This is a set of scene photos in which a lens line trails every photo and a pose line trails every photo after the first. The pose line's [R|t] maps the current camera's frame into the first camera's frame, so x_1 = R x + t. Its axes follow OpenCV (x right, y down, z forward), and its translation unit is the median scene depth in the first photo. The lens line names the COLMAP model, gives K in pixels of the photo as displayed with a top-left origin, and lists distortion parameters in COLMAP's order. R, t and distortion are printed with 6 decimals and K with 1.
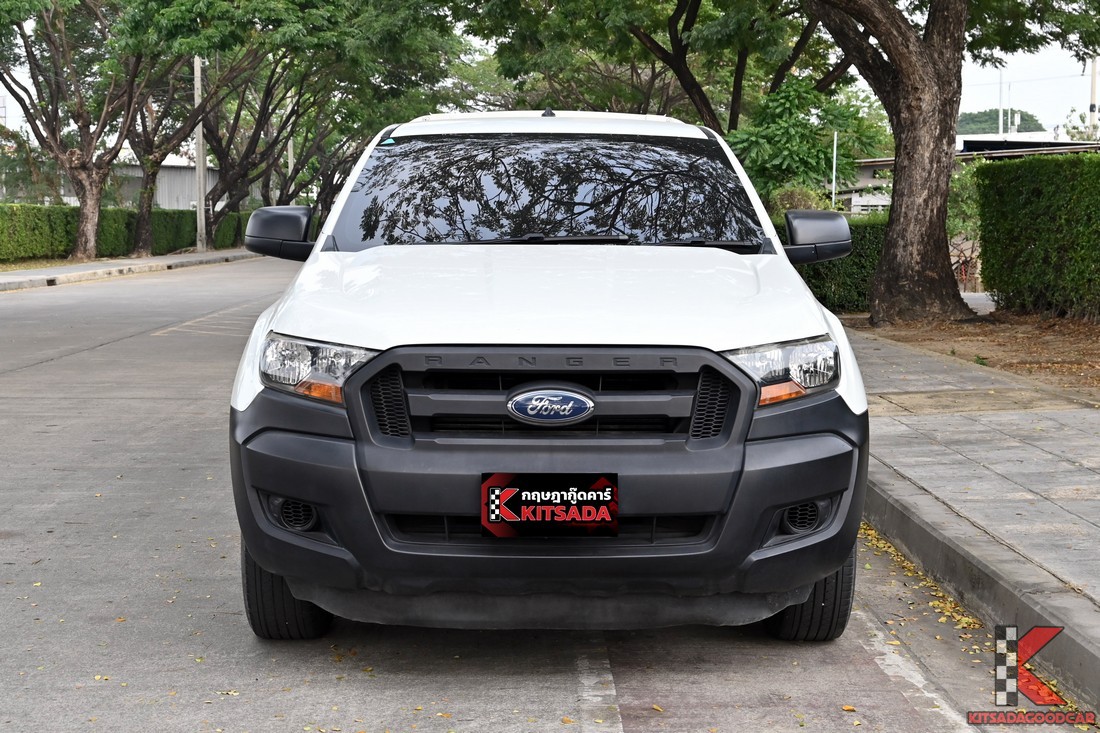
lens RADIAL K [[1791.2, 0, 549.9], [0, 1791.2, 366.0], [0, 0, 1]] dist [0.005389, 0.000000]
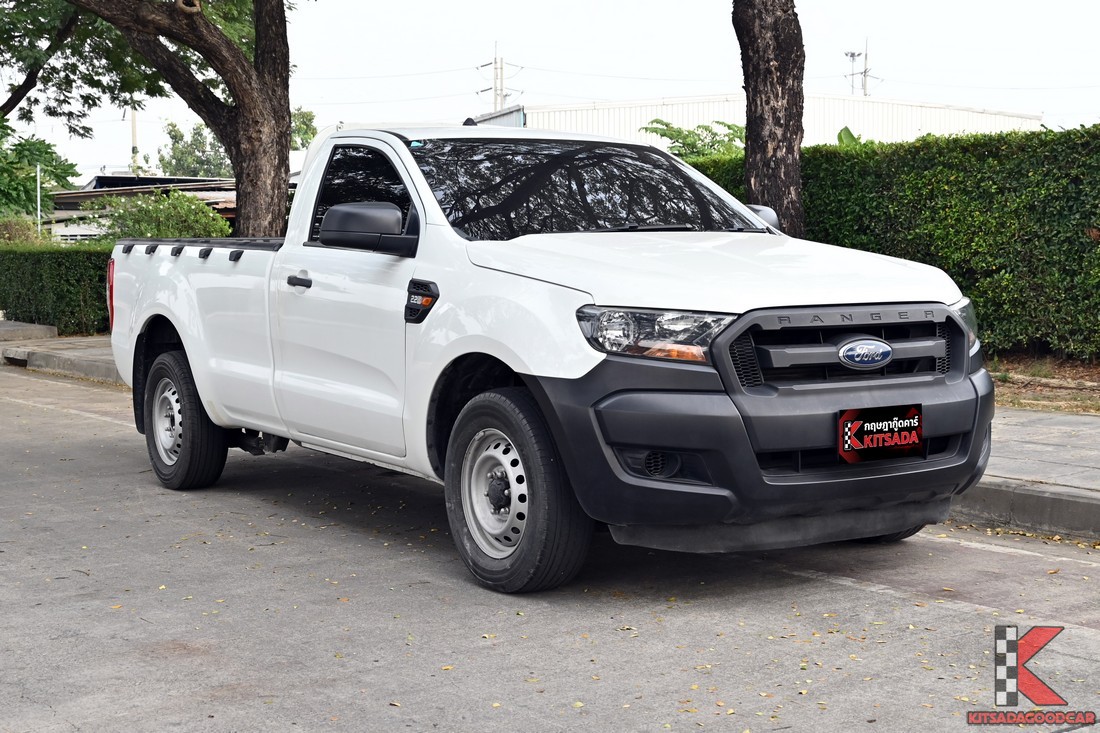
lens RADIAL K [[1672.7, 0, 550.2], [0, 1672.7, 367.5], [0, 0, 1]] dist [-0.041546, 0.000000]
pose [[0.848650, -0.051532, 0.526439, -0.724728], [0.058920, 0.998259, 0.002735, 0.014997], [-0.525664, 0.028697, 0.850208, 0.134988]]
